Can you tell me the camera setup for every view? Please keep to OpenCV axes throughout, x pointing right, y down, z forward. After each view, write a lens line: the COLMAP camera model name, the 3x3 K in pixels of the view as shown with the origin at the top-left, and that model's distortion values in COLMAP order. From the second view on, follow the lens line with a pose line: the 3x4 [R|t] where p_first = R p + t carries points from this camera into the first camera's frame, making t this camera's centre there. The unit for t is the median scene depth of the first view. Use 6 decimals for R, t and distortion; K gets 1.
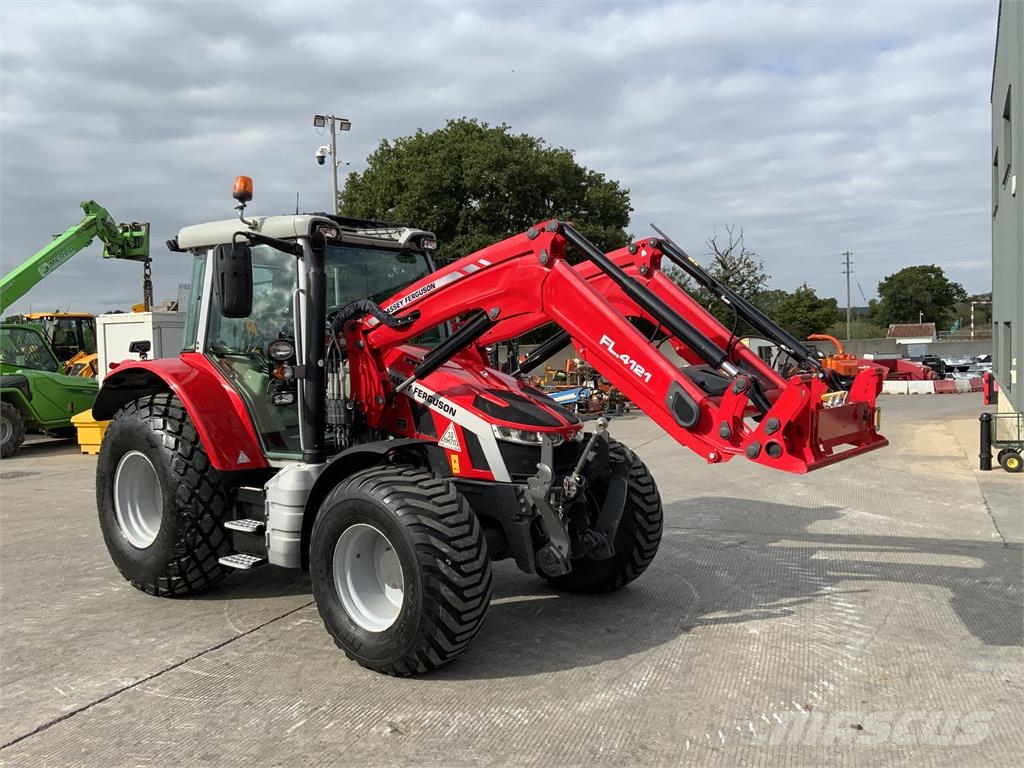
lens RADIAL K [[843.5, 0, 509.6], [0, 843.5, 380.6], [0, 0, 1]] dist [0.100228, -0.211577]
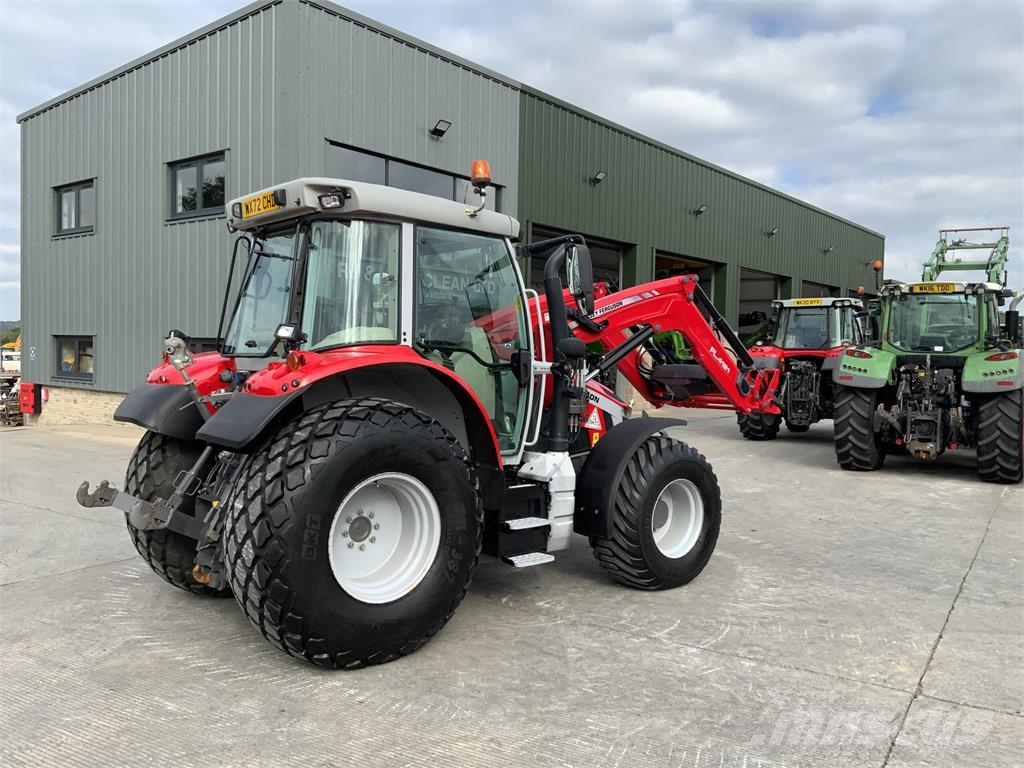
lens RADIAL K [[843.5, 0, 509.6], [0, 843.5, 380.6], [0, 0, 1]] dist [0.100228, -0.211577]
pose [[0.177414, -0.005631, 0.984120, -1.238178], [0.023320, 0.999727, 0.001516, 0.002672], [-0.983860, 0.022681, 0.177497, 0.815656]]
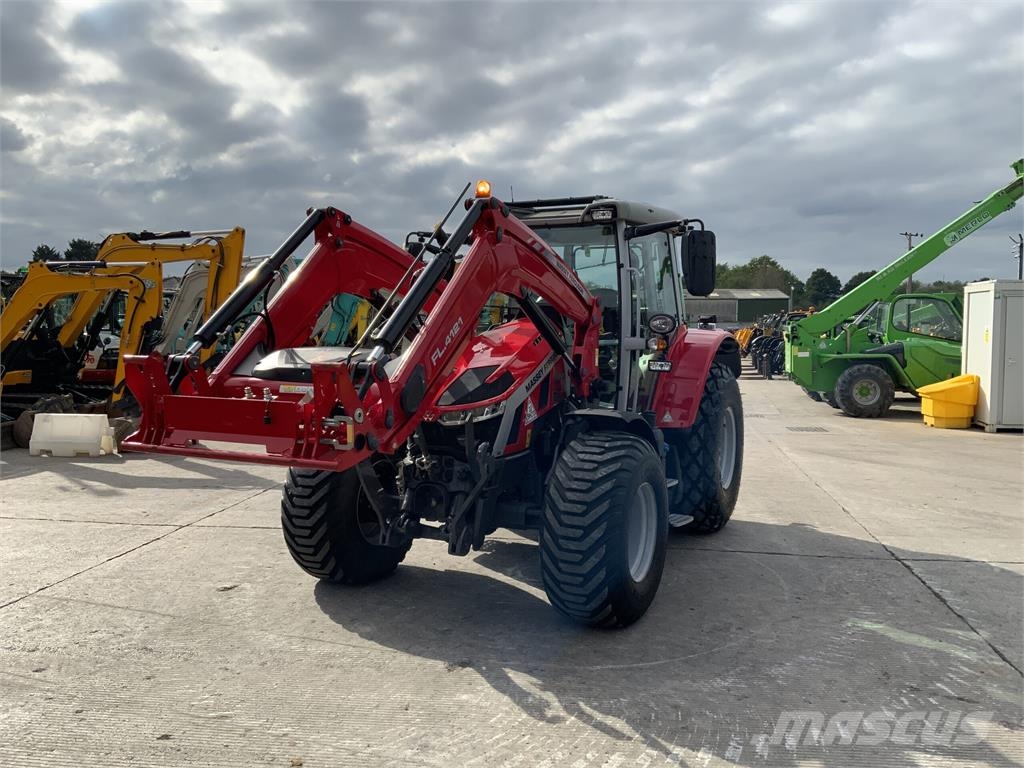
lens RADIAL K [[845.6, 0, 510.2], [0, 845.6, 380.2], [0, 0, 1]] dist [0.093771, -0.189352]
pose [[0.238113, 0.087432, -0.967294, 0.918746], [-0.049579, 0.995736, 0.077798, -0.050964], [0.969971, 0.029433, 0.241432, 0.755947]]
